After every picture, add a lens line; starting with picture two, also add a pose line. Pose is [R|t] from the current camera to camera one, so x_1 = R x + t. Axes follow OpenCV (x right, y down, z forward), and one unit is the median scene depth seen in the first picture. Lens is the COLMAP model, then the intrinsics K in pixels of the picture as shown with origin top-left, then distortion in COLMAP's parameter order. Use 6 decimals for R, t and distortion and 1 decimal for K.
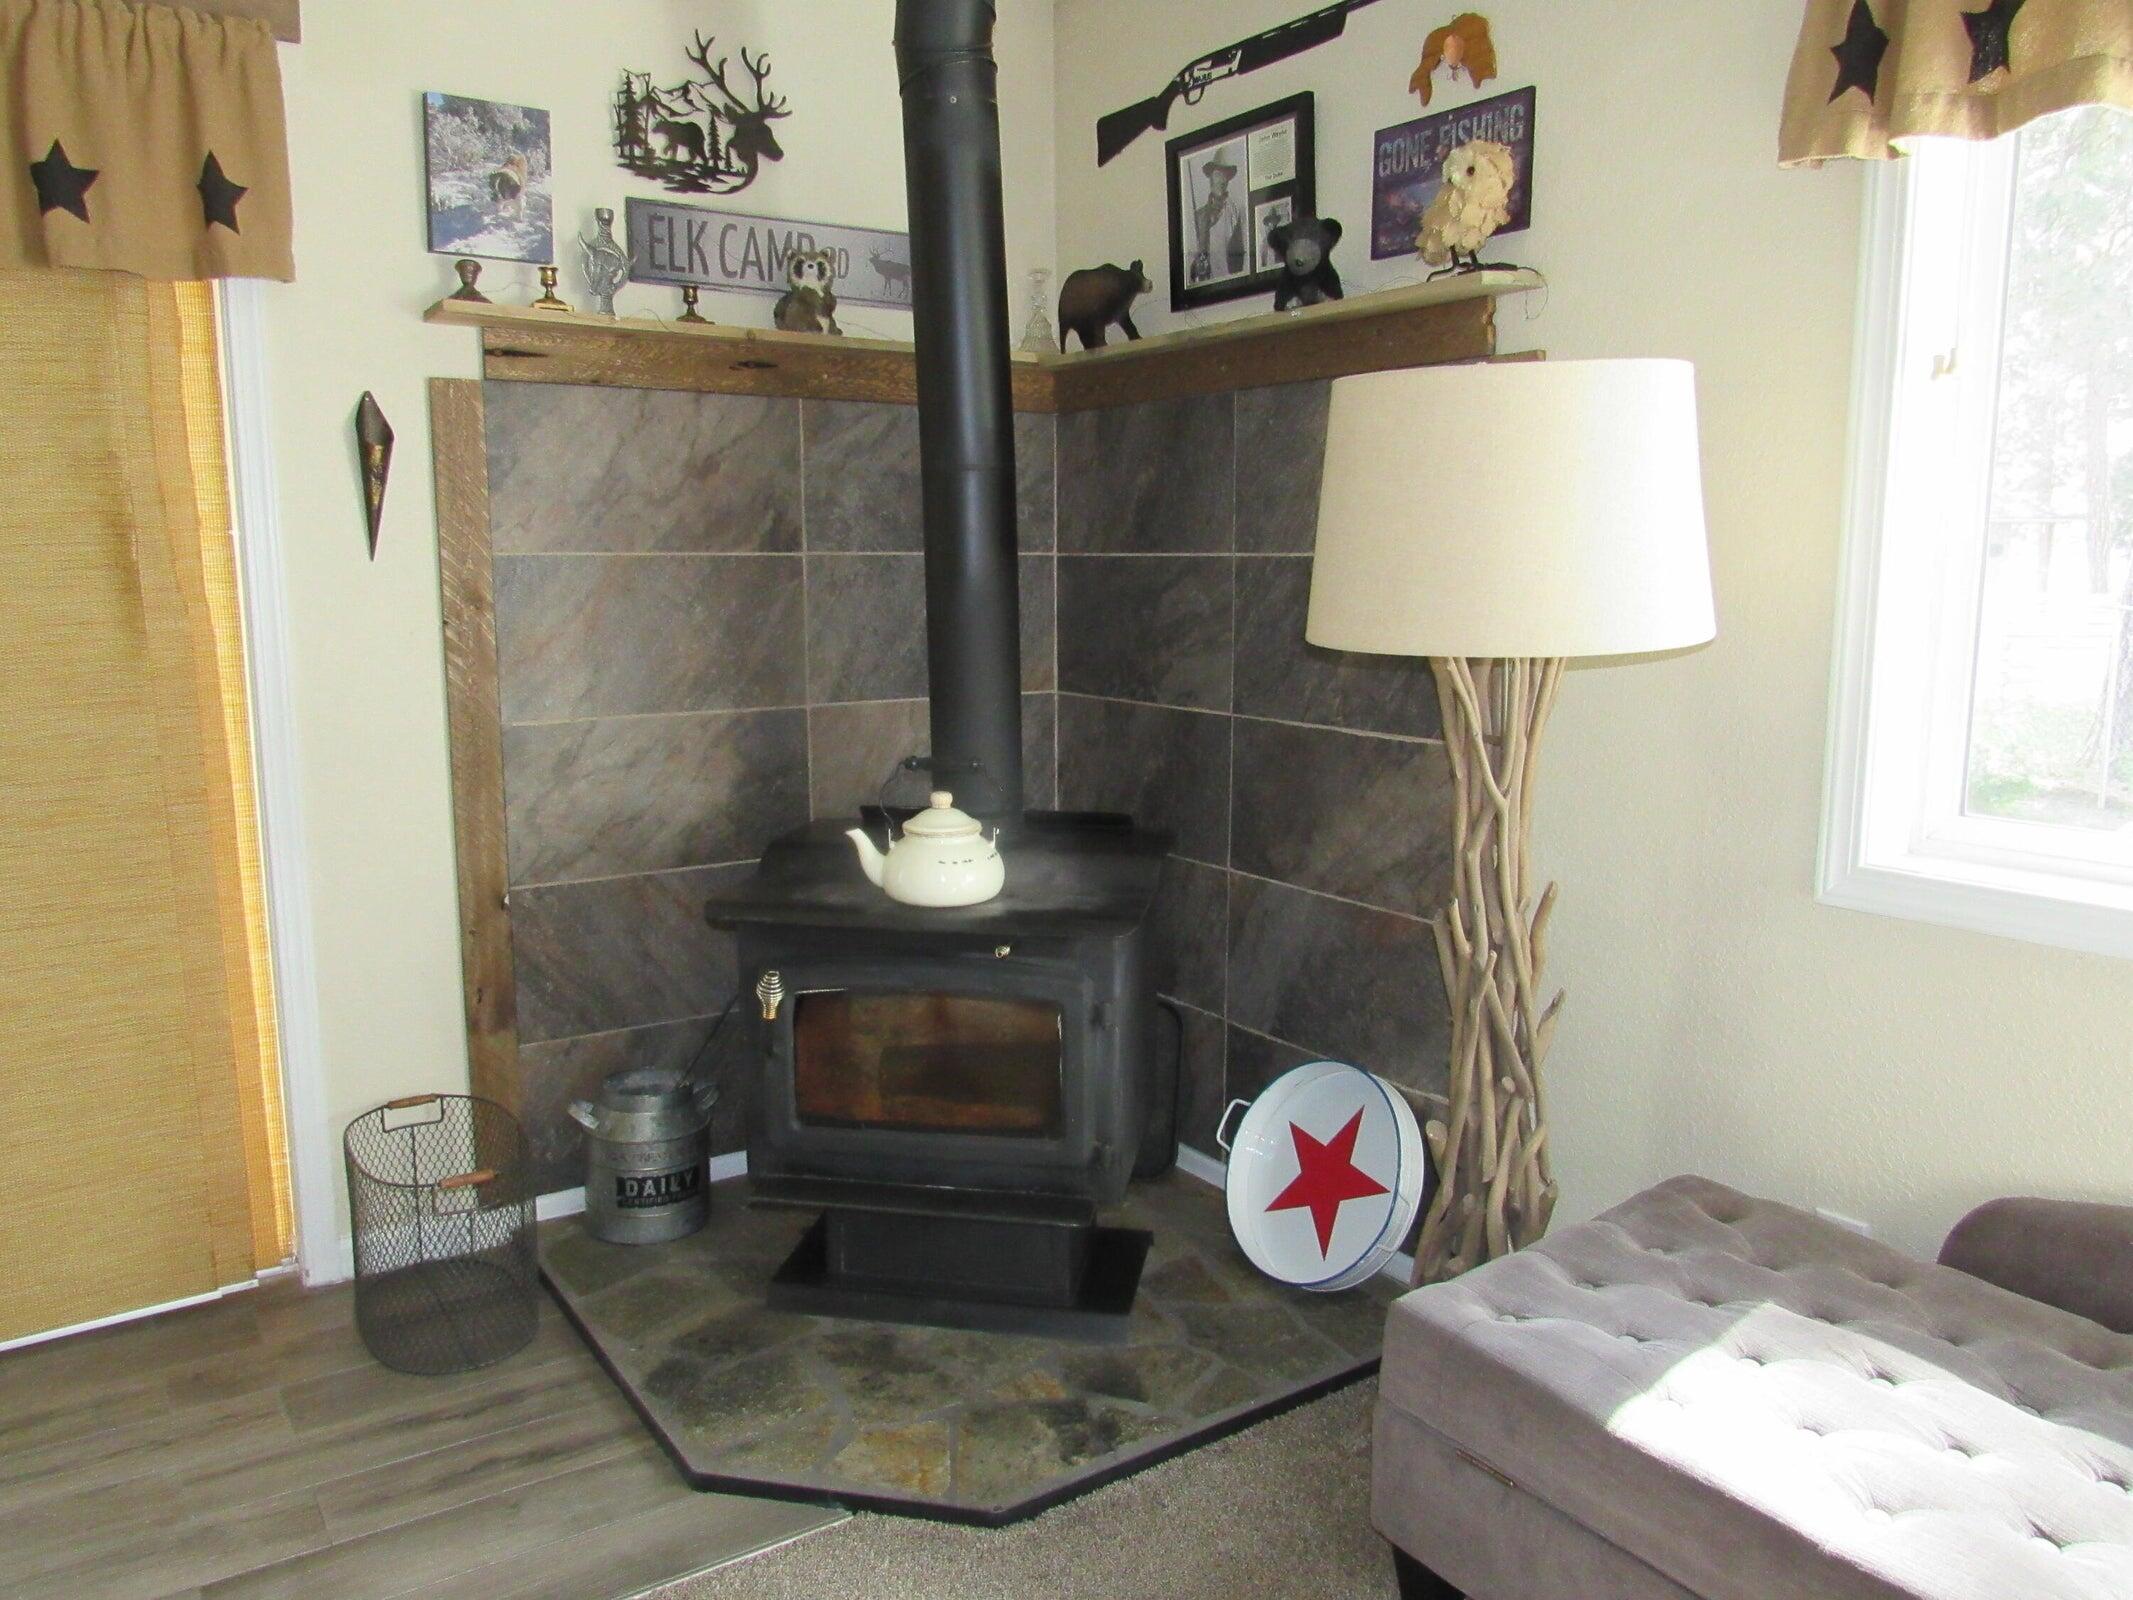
lens RADIAL K [[1528.9, 0, 1058.0], [0, 1528.9, 789.4], [0, 0, 1]] dist [-0.010101, -0.013161]
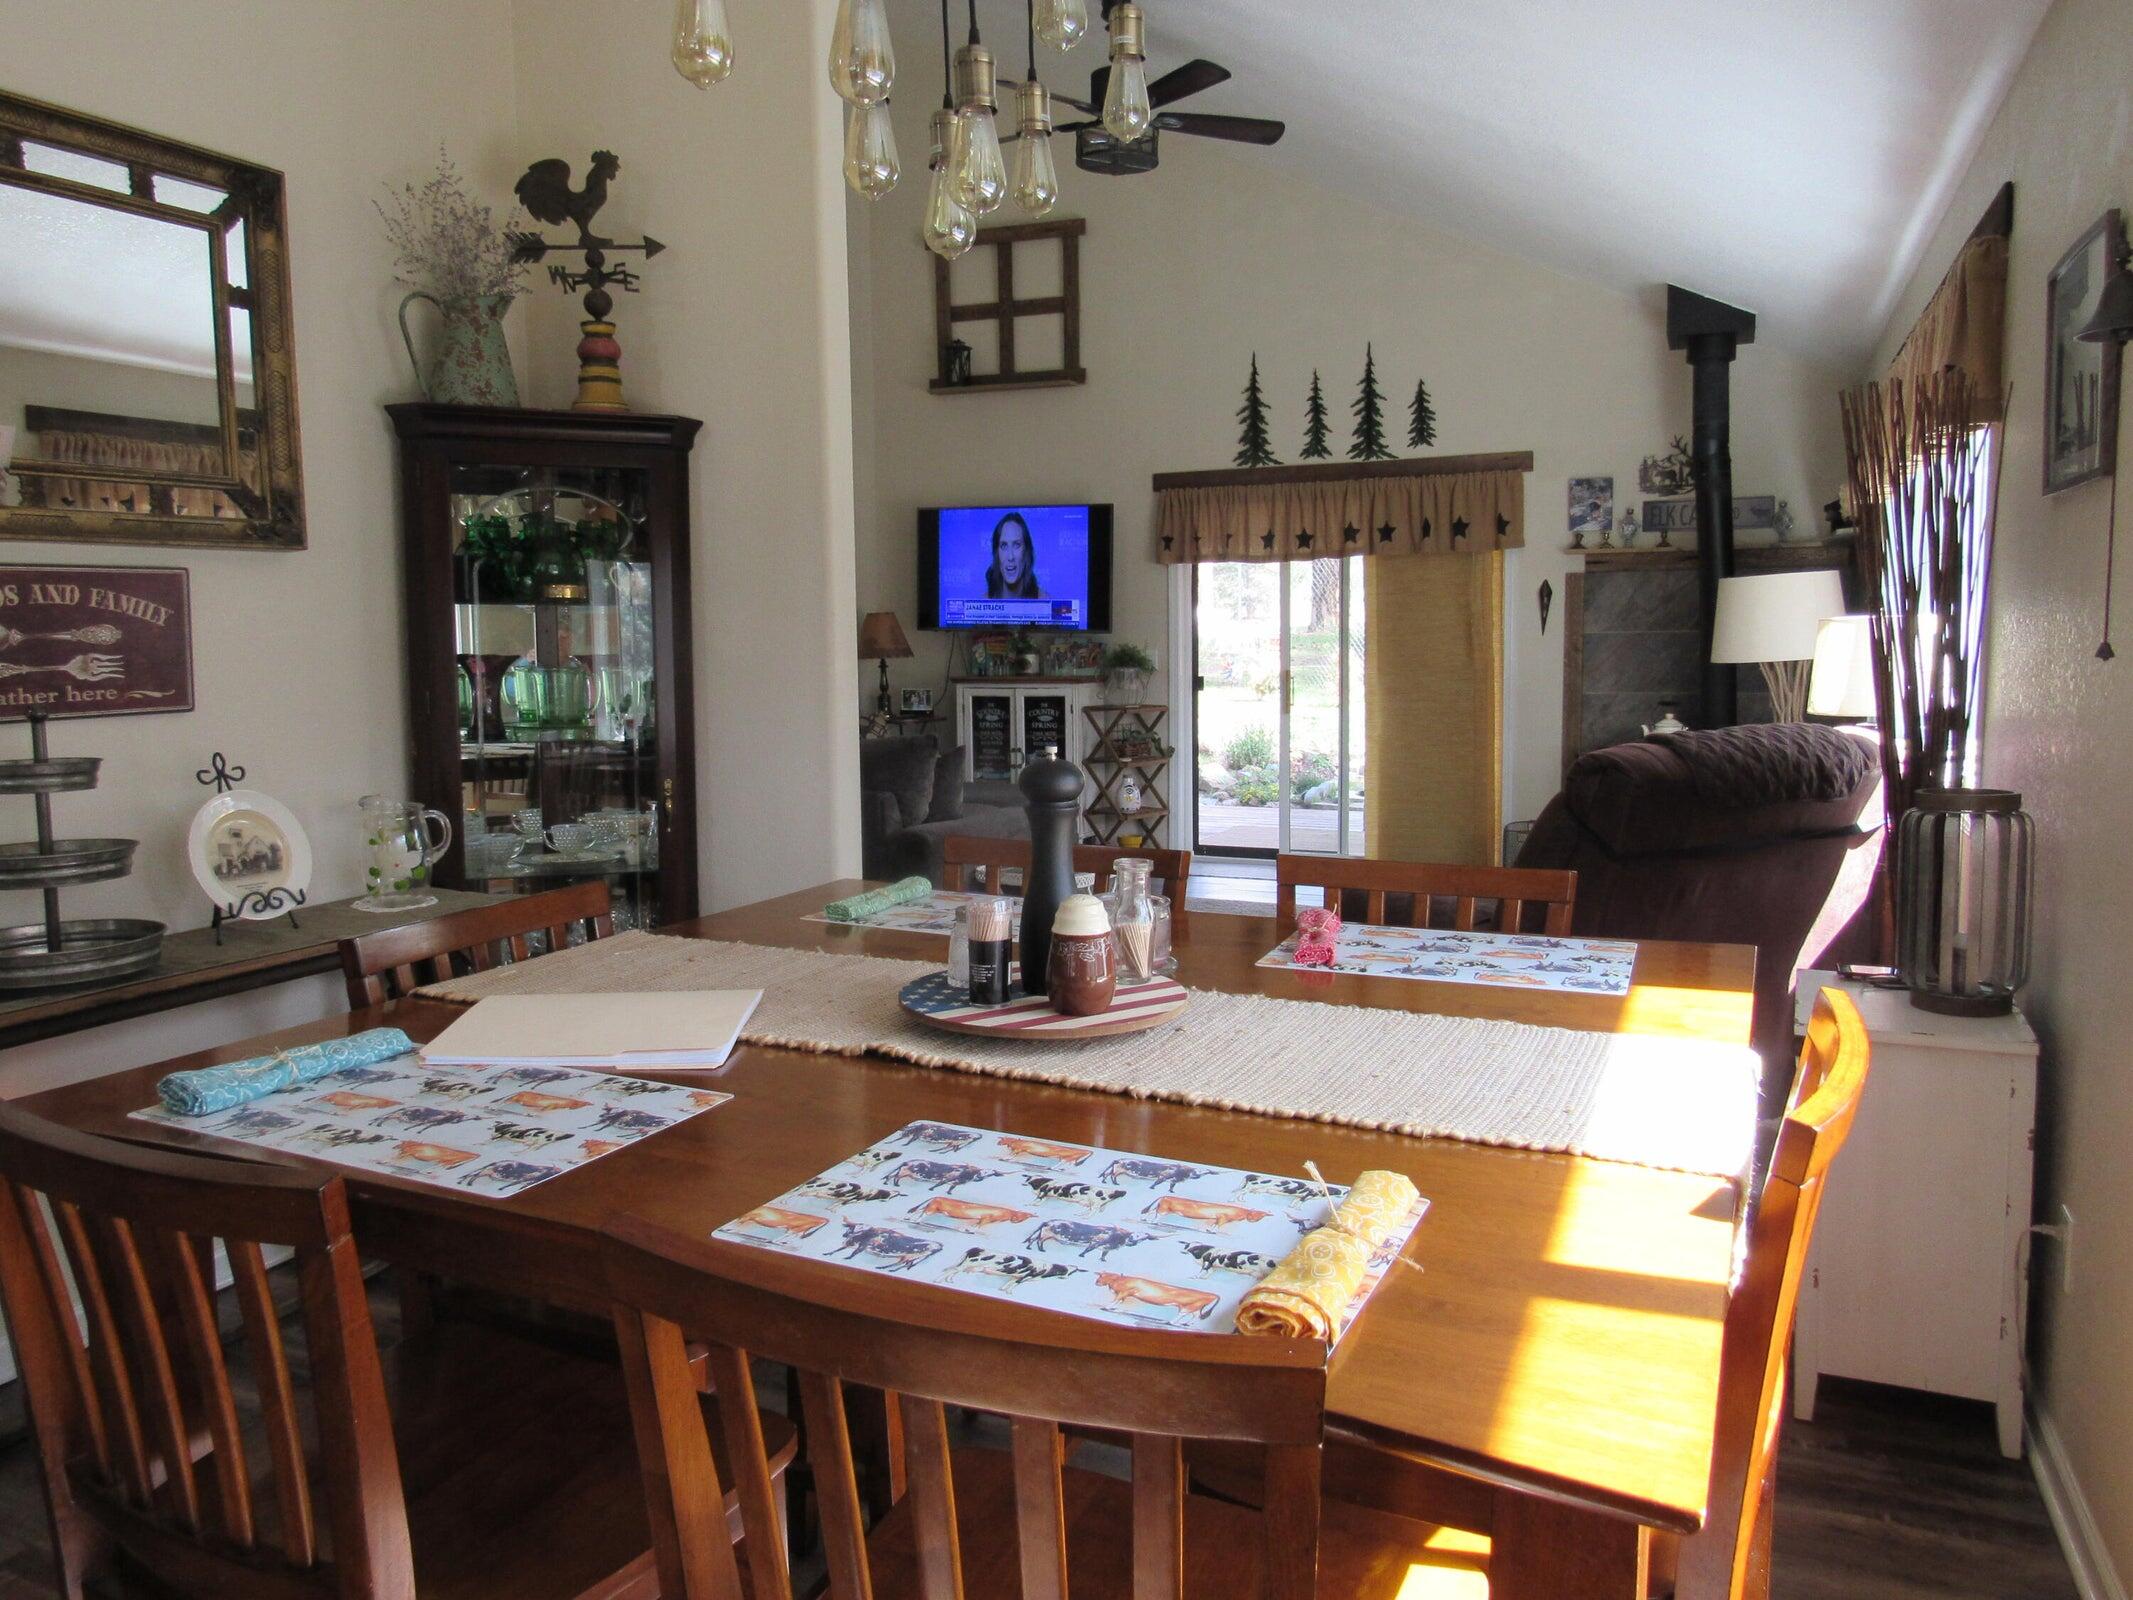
lens RADIAL K [[1528.9, 0, 1082.5], [0, 1528.9, 786.6], [0, 0, 1]] dist [-0.010101, -0.013161]
pose [[0.525297, 0.071725, -0.847890, 1.571626], [-0.116365, 0.993135, 0.011920, 0.205498], [0.842925, 0.092404, 0.530038, -1.269543]]
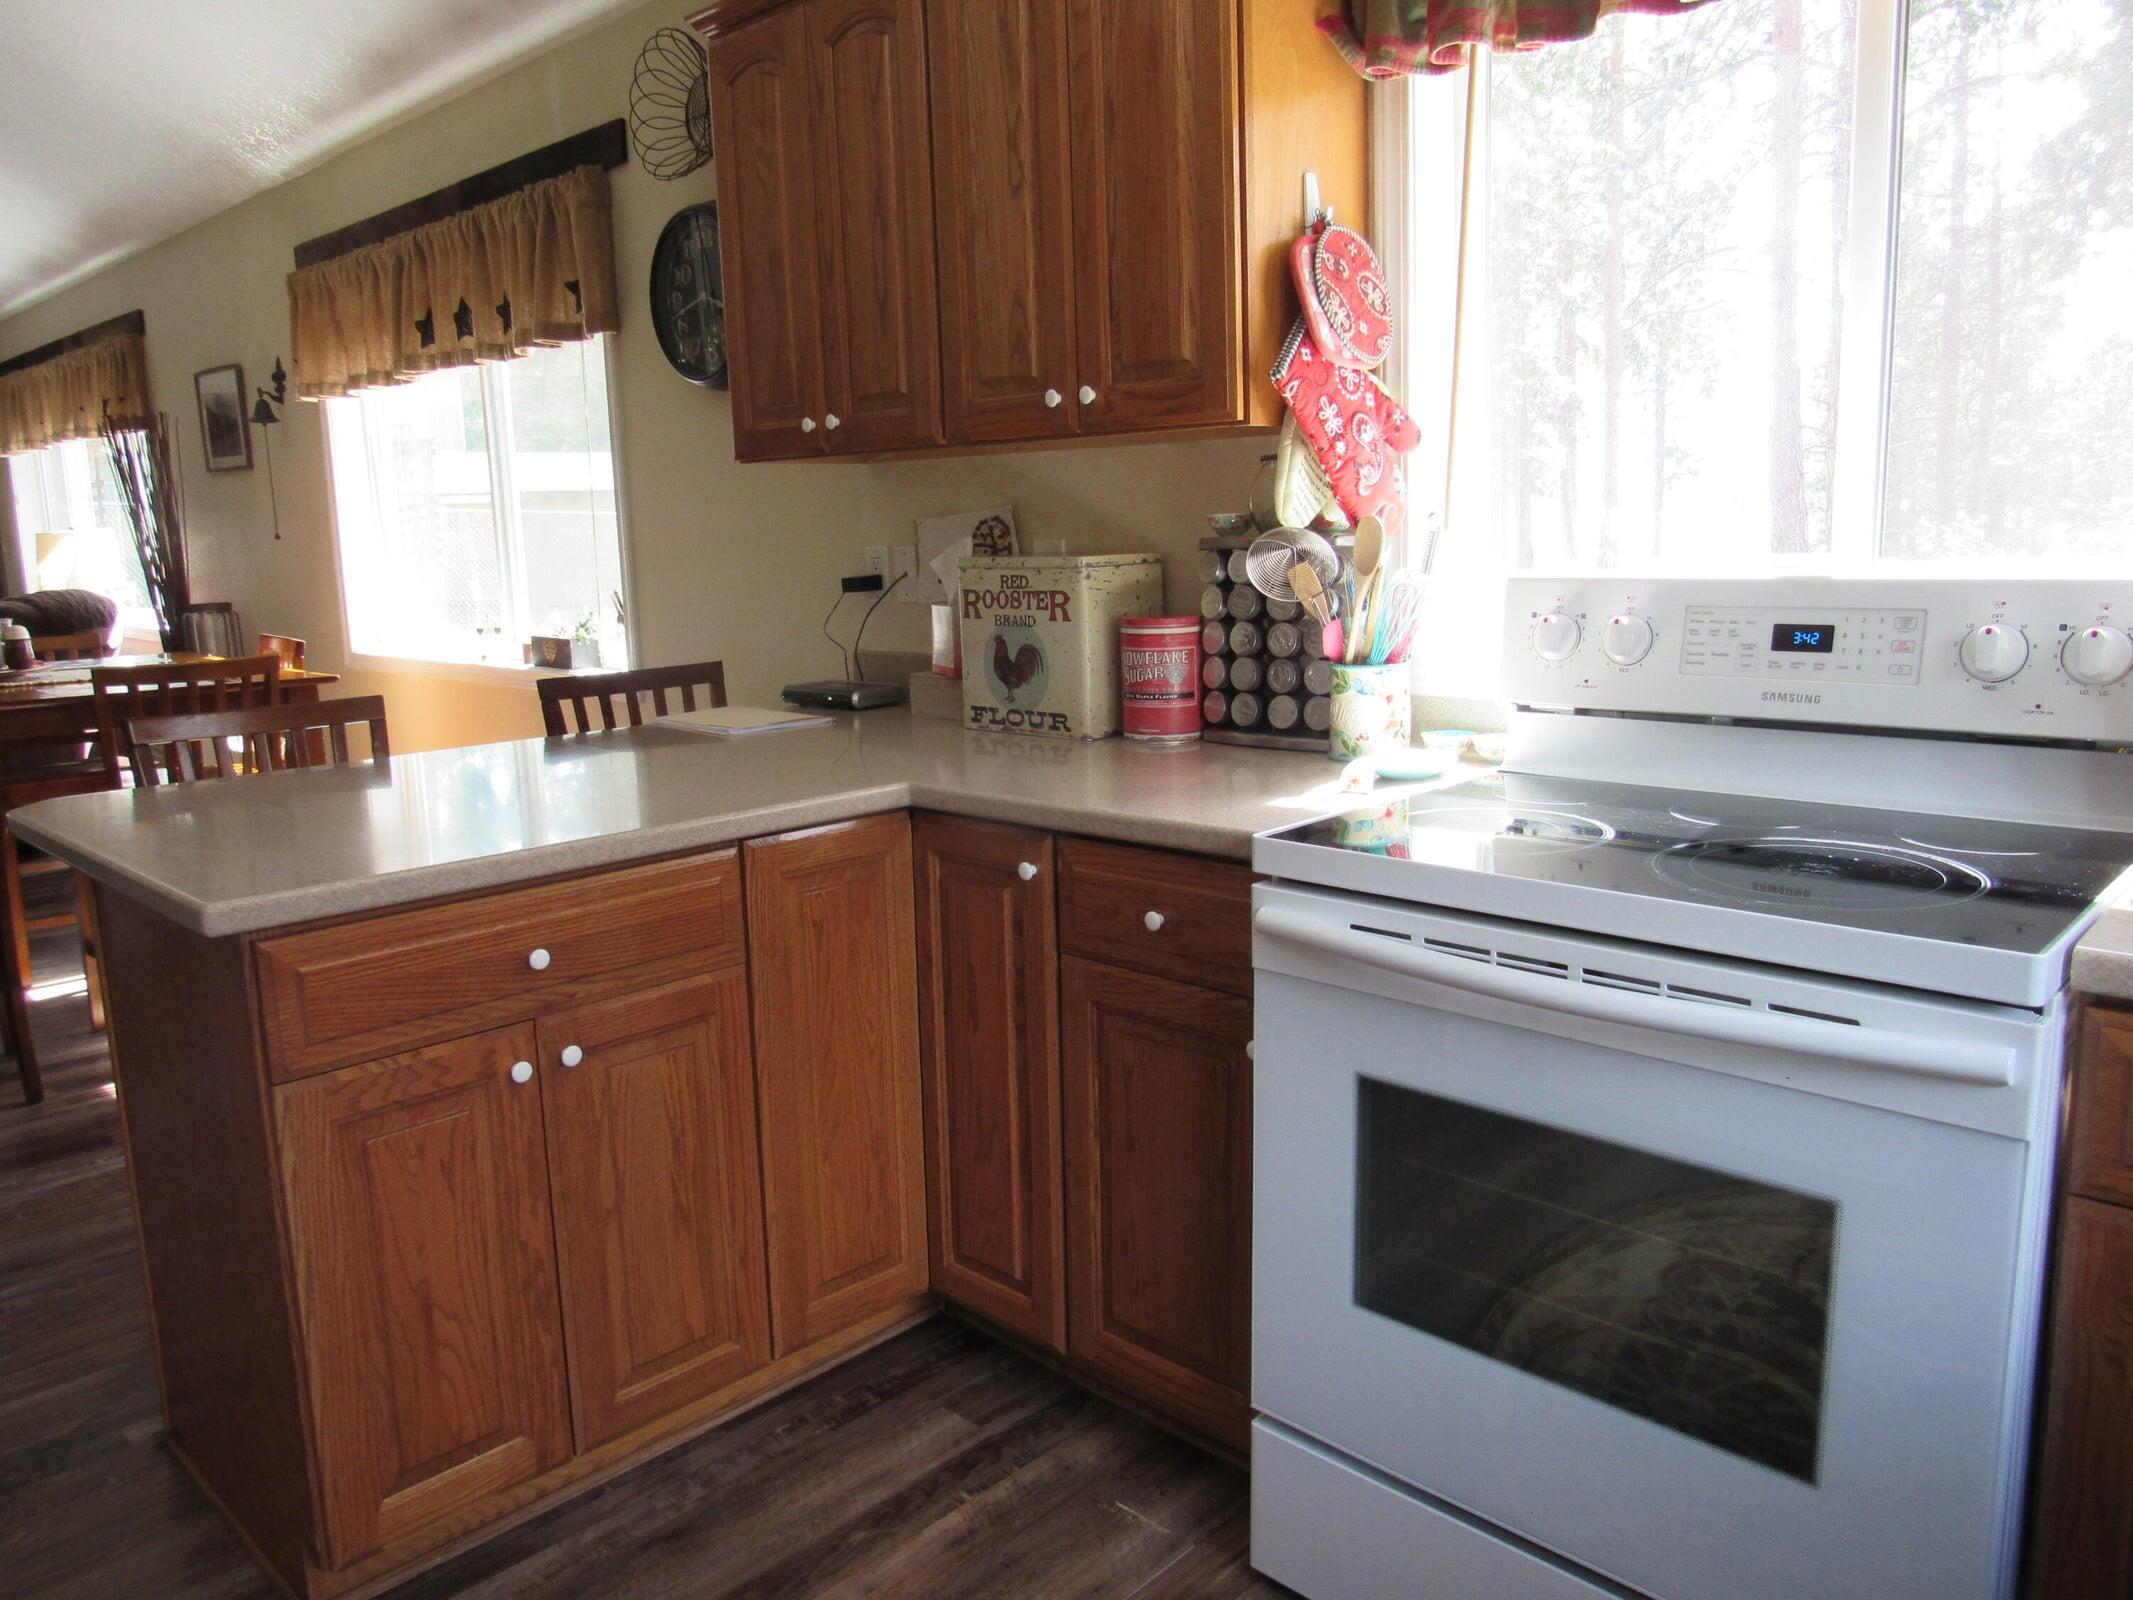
lens RADIAL K [[1528.9, 0, 1066.8], [0, 1528.9, 804.1], [0, 0, 1]] dist [-0.010101, -0.013161]
pose [[0.979871, -0.066446, 0.188249, 1.827155], [0.062291, 0.997668, 0.027908, 0.457302], [-0.189664, -0.015620, 0.981725, -2.669133]]
